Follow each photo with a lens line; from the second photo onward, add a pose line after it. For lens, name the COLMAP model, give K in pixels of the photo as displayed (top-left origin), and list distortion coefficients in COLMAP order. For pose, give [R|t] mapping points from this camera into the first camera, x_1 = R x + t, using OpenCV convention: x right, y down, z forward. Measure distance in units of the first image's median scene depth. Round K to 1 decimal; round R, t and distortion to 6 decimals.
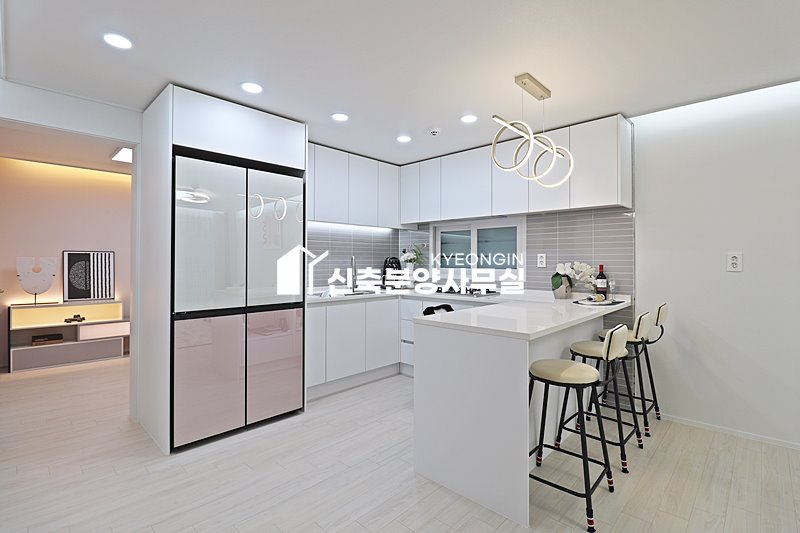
lens RADIAL K [[374.2, 0, 404.9], [0, 374.2, 258.3], [0, 0, 1]] dist [0.000979, -0.013488]
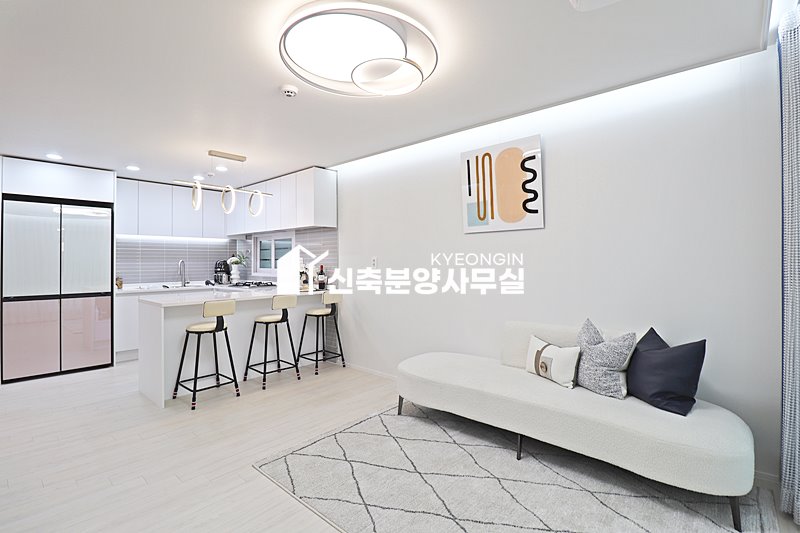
lens RADIAL K [[374.2, 0, 404.9], [0, 374.2, 258.3], [0, 0, 1]] dist [0.000979, -0.013488]
pose [[0.999425, -0.006511, 0.033274, 1.063739], [0.006479, 0.999978, 0.001068, -0.013578], [-0.033281, -0.000852, 0.999446, -0.644500]]
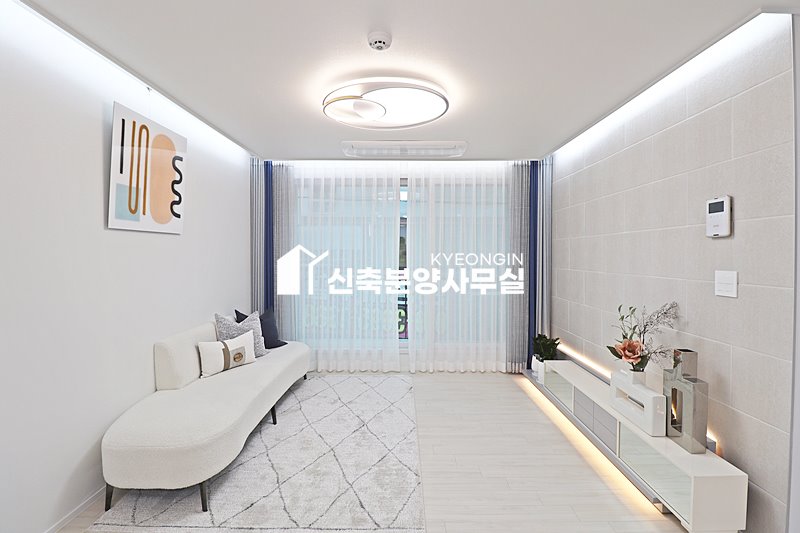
lens RADIAL K [[374.2, 0, 404.9], [0, 374.2, 258.3], [0, 0, 1]] dist [0.000979, -0.013488]
pose [[-0.688964, -0.011038, 0.724711, 0.208873], [-0.009569, 0.999935, 0.006132, -0.045075], [-0.724732, -0.002710, -0.689025, 0.850363]]
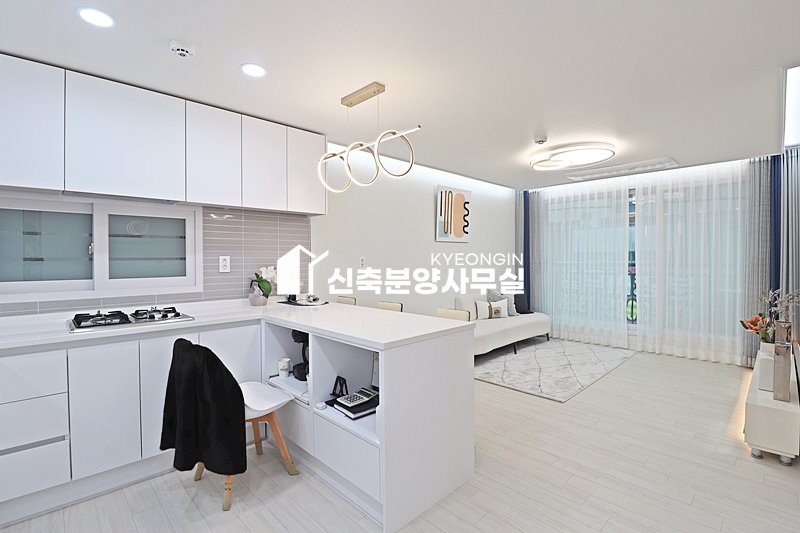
lens RADIAL K [[374.2, 0, 404.9], [0, 374.2, 258.3], [0, 0, 1]] dist [0.000979, -0.013488]
pose [[0.036623, -0.002468, 0.999326, -0.680995], [-0.004931, 0.999984, 0.002650, -0.017005], [-0.999317, -0.005025, 0.036611, 0.846173]]
